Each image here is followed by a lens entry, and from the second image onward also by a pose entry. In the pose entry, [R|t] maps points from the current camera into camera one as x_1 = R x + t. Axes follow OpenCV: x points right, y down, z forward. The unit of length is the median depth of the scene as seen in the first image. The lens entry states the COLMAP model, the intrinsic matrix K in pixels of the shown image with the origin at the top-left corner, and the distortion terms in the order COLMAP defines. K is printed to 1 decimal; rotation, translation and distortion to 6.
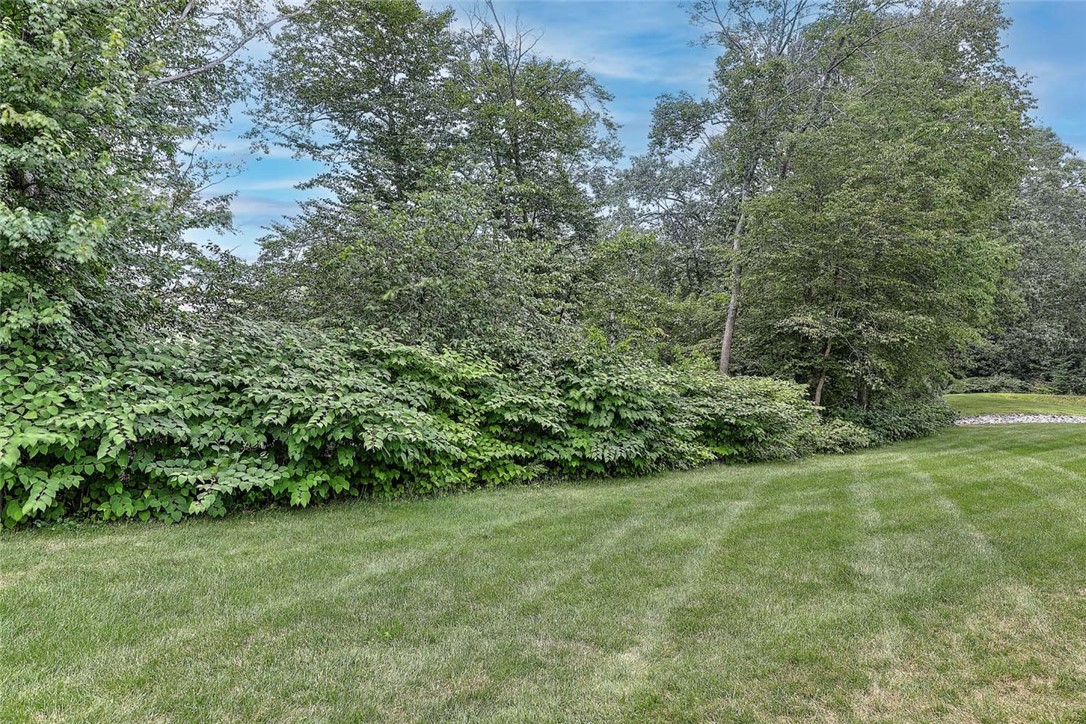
lens RADIAL K [[702.4, 0, 543.0], [0, 702.4, 362.0], [0, 0, 1]] dist [0.007351, -0.001693]
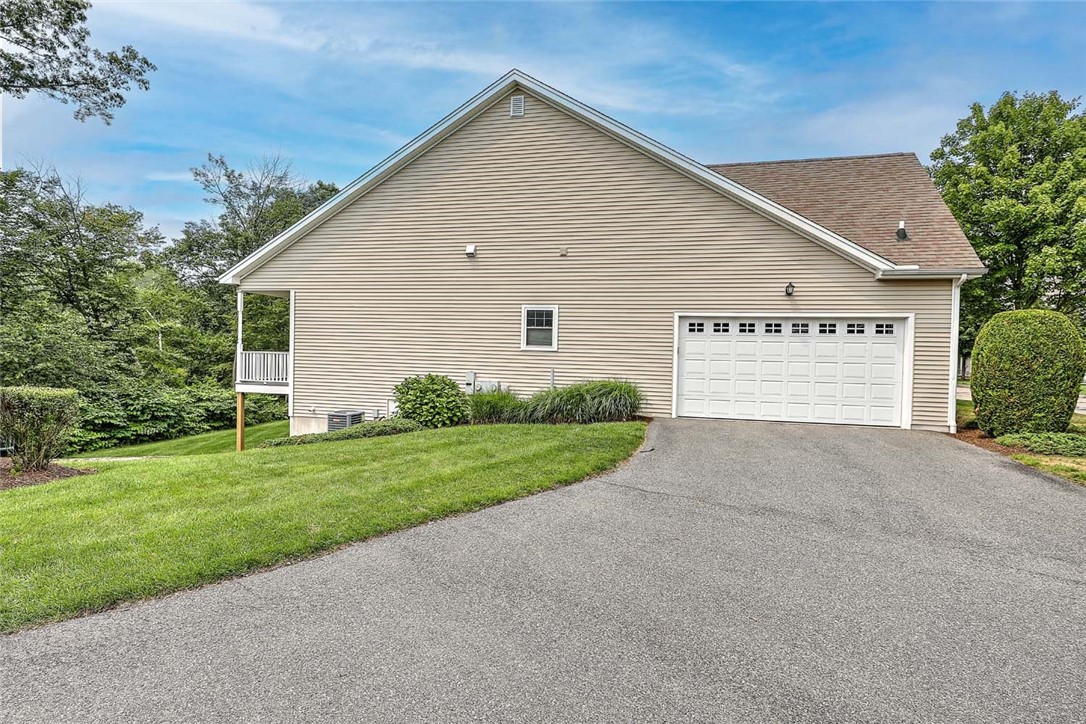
lens RADIAL K [[542.6, 0, 543.0], [0, 542.6, 362.0], [0, 0, 1]] dist [-0.001510, 0.000060]
pose [[0.775574, -0.055444, 0.628817, -0.018550], [0.040572, 0.998454, 0.037995, -0.126799], [-0.629952, -0.003956, 0.776624, -1.326119]]
